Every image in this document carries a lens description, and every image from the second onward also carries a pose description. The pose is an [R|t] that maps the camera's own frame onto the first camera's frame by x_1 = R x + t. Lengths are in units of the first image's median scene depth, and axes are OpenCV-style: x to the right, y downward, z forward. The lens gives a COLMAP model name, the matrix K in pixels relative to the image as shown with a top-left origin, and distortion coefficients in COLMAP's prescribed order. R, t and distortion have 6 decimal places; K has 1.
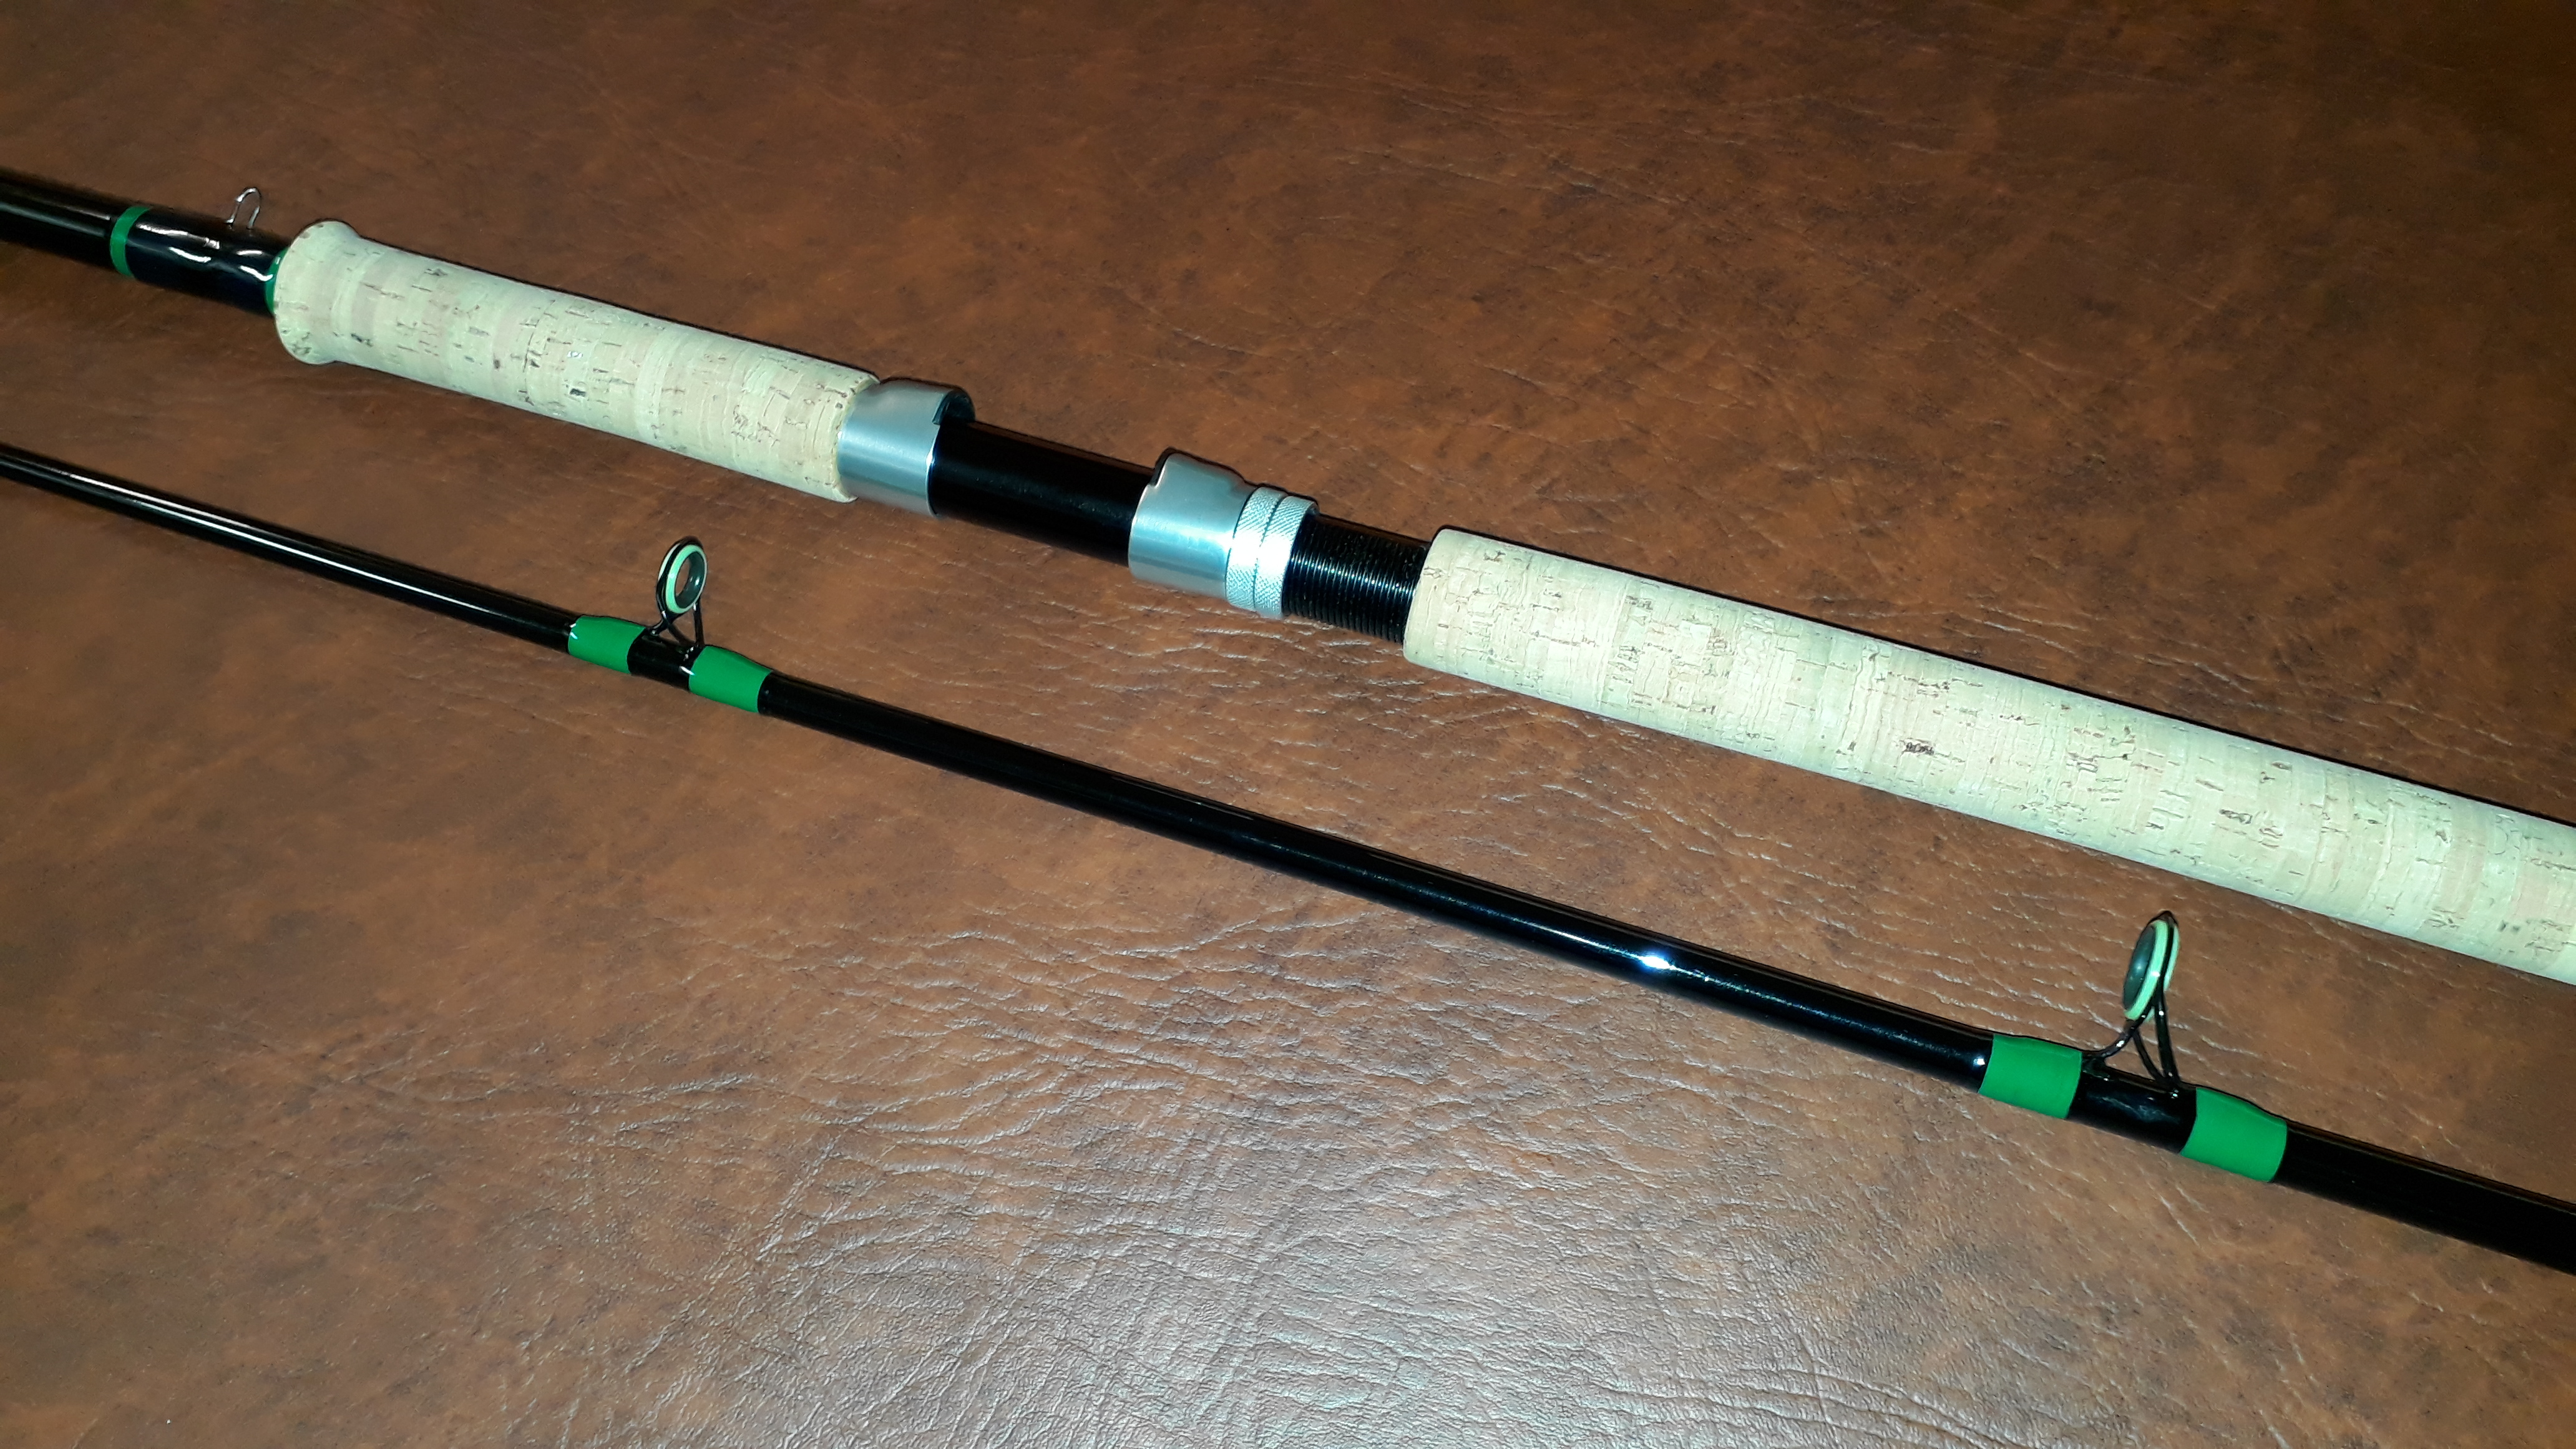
lens RADIAL K [[2080.0, 0, 1270.8], [0, 2080.0, 739.9], [0, 0, 1]] dist [0.030699, -0.101336]
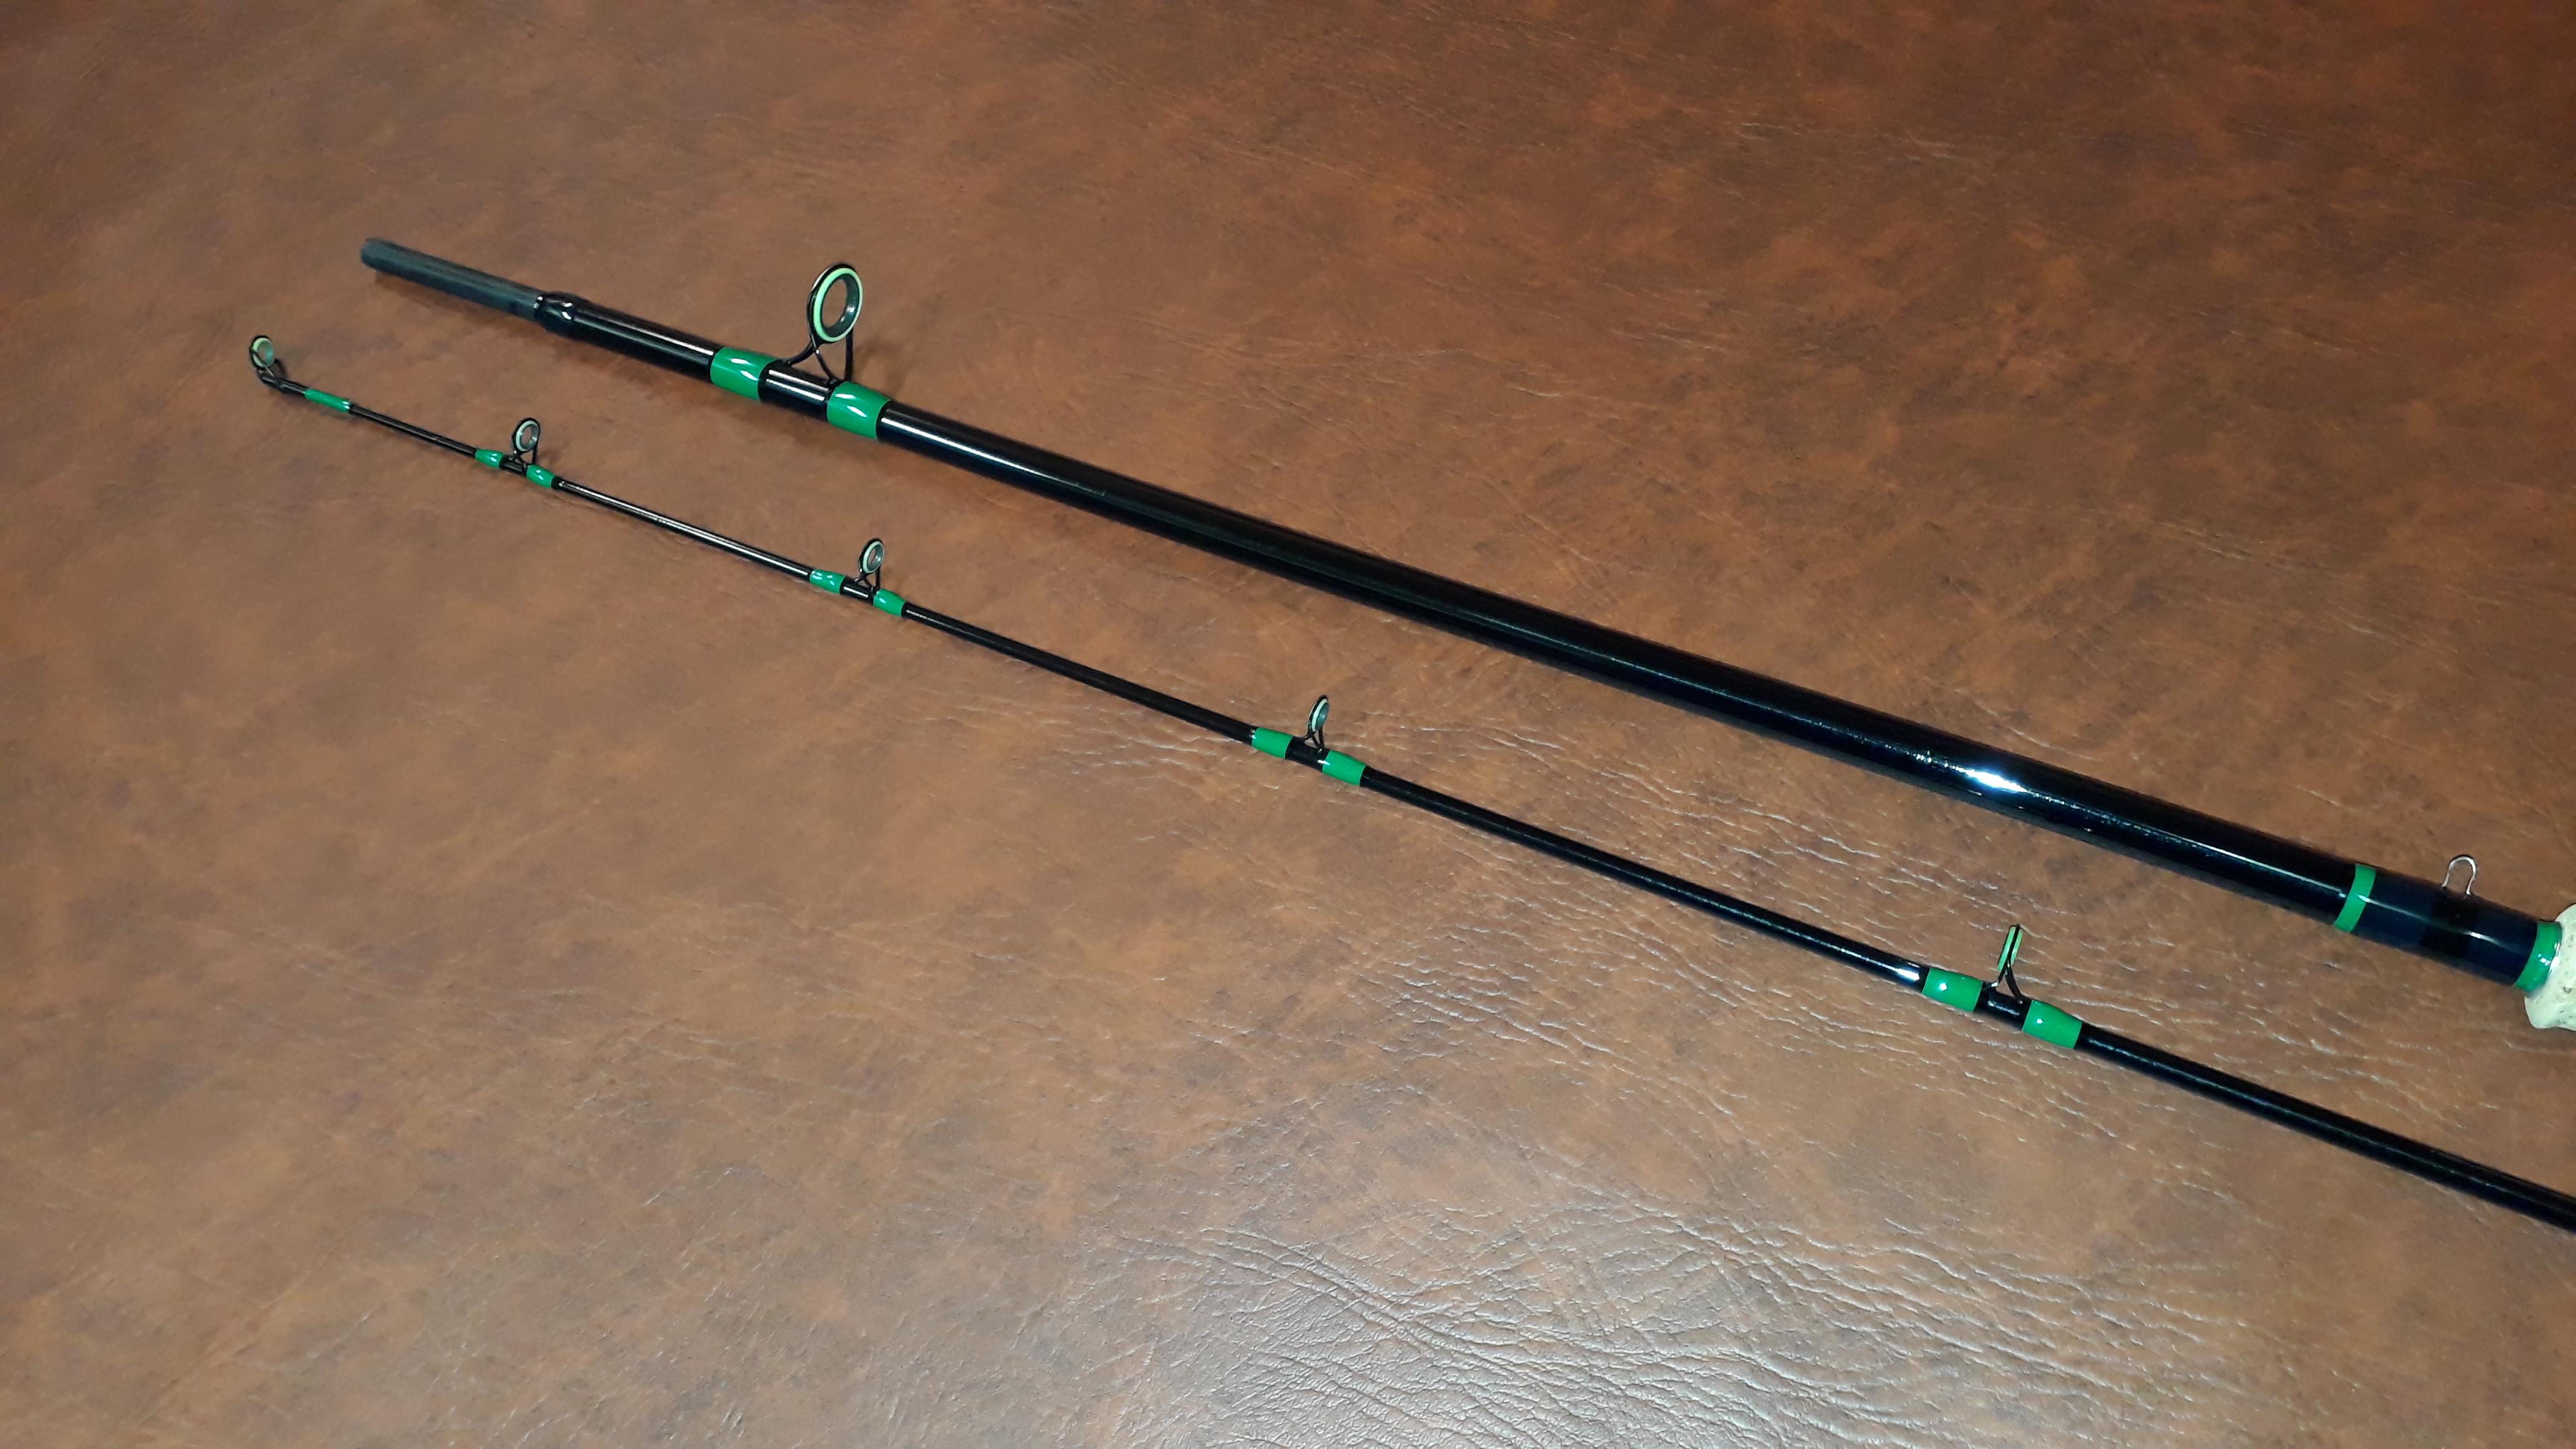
lens RADIAL K [[2080.0, 0, 1282.3], [0, 2080.0, 714.4], [0, 0, 1]] dist [0.030699, -0.101336]
pose [[0.993207, 0.067551, -0.094744, 0.379152], [-0.073241, 0.995631, -0.057918, -0.069054], [0.090418, 0.064464, 0.993815, -1.146505]]
